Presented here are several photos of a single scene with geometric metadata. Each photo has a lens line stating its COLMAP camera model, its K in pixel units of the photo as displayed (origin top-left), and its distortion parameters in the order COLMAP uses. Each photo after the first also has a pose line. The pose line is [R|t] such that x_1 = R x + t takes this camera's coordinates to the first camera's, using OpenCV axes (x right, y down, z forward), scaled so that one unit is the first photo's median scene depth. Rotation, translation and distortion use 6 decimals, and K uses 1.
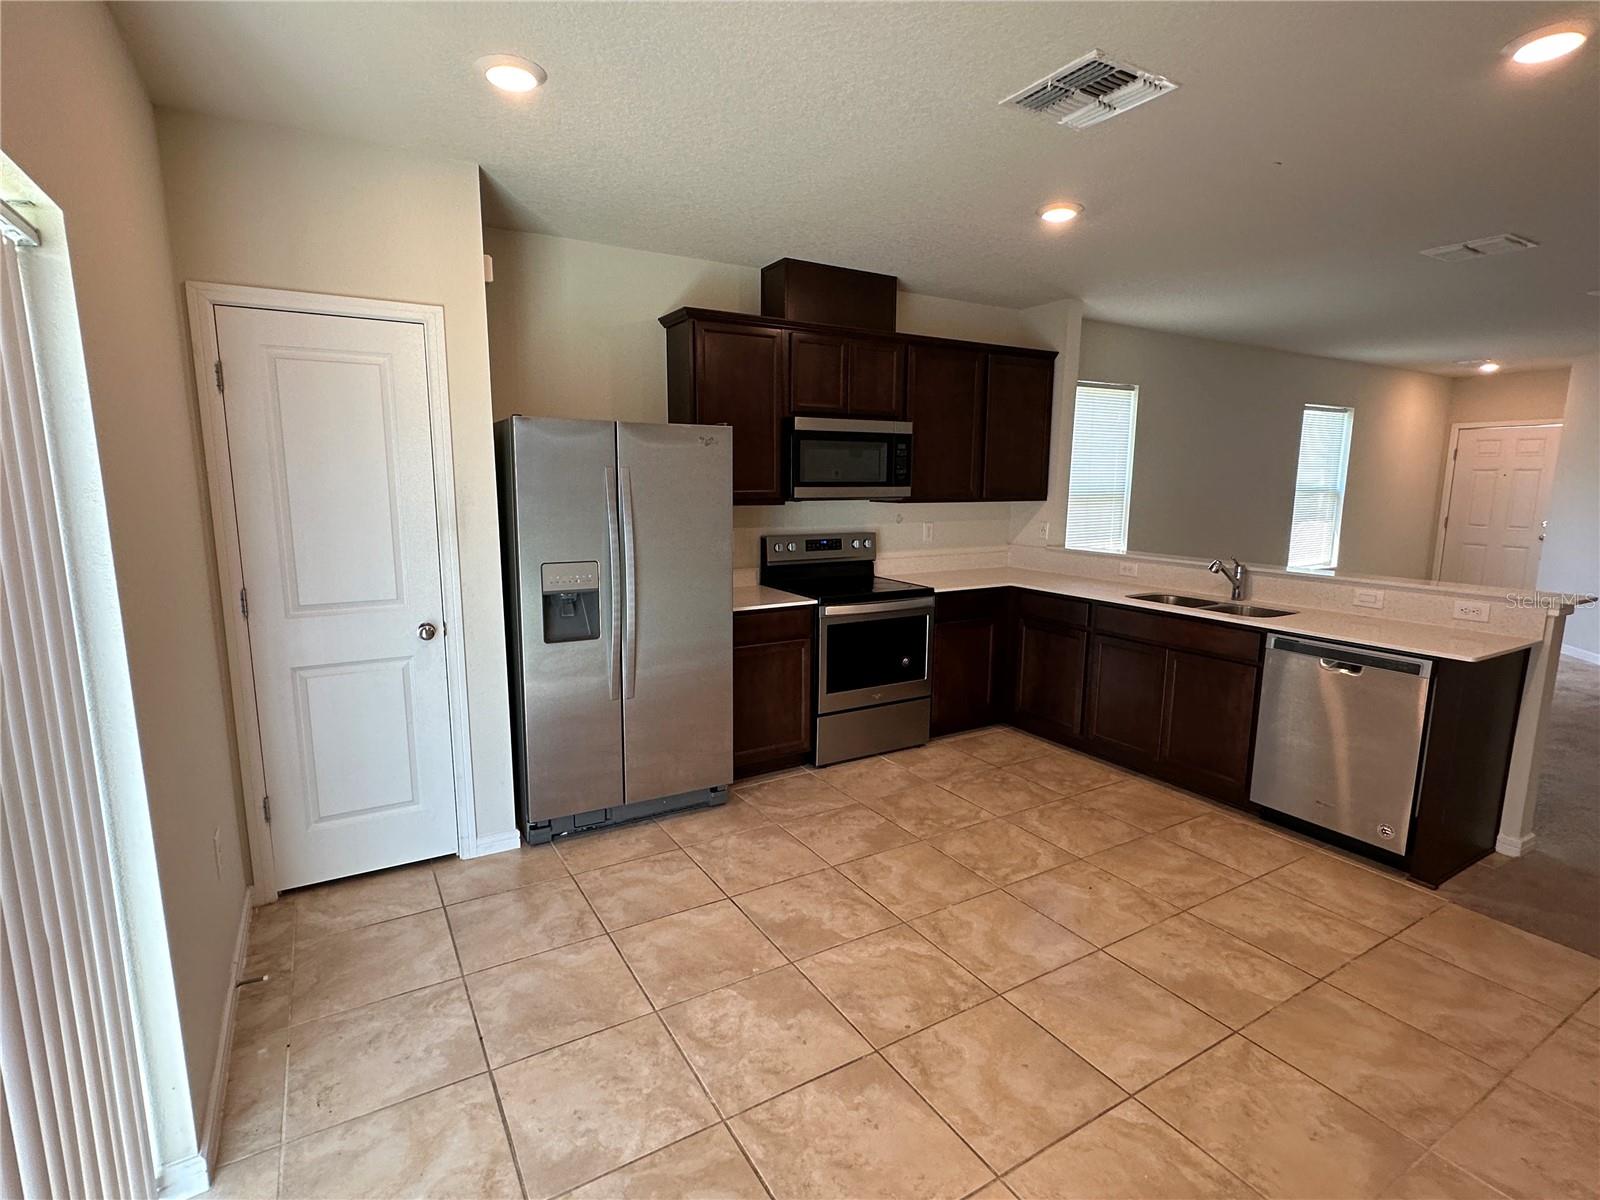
lens RADIAL K [[787.9, 0, 801.2], [0, 787.9, 601.0], [0, 0, 1]] dist [-0.000982, -0.000061]
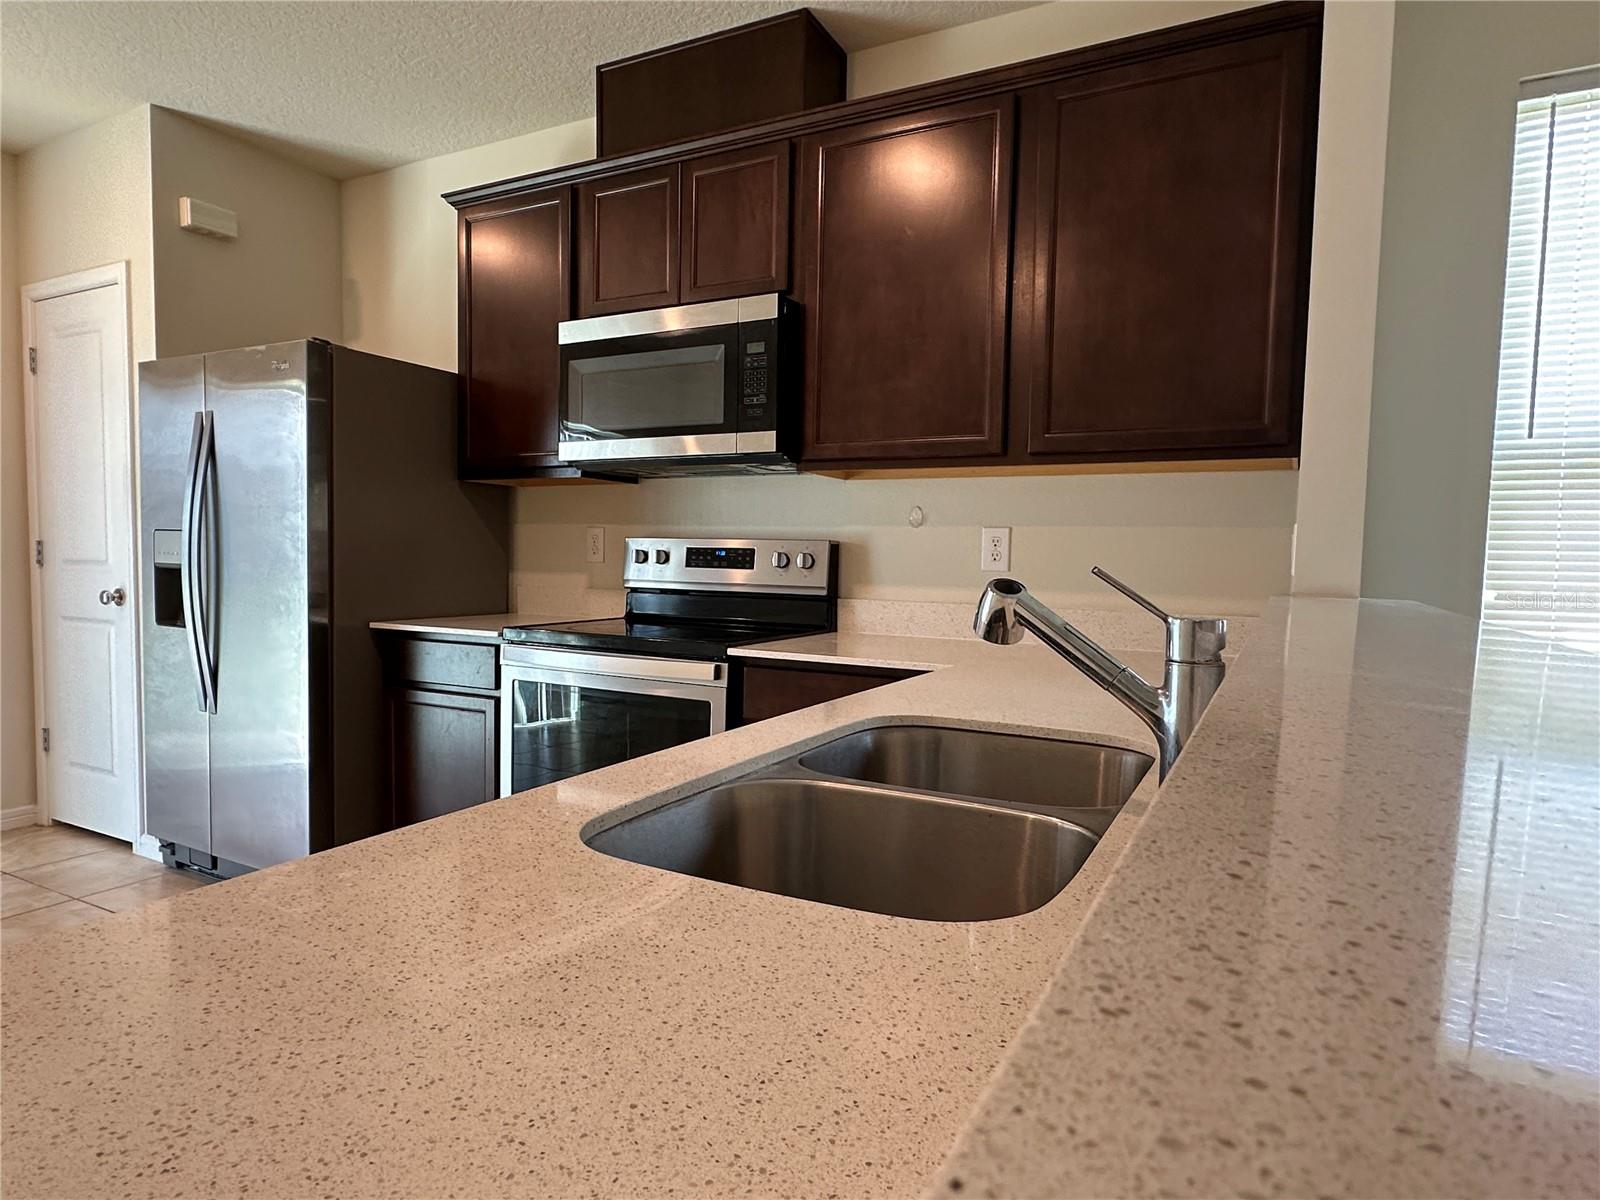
lens RADIAL K [[934.1, 0, 798.0], [0, 934.1, 604.7], [0, 0, 1]] dist [0.004569, 0.001270]
pose [[0.514705, 0.053219, -0.855714, 0.637718], [-0.152268, 0.987879, -0.030149, -0.029704], [0.843738, 0.145816, 0.516570, 0.758415]]
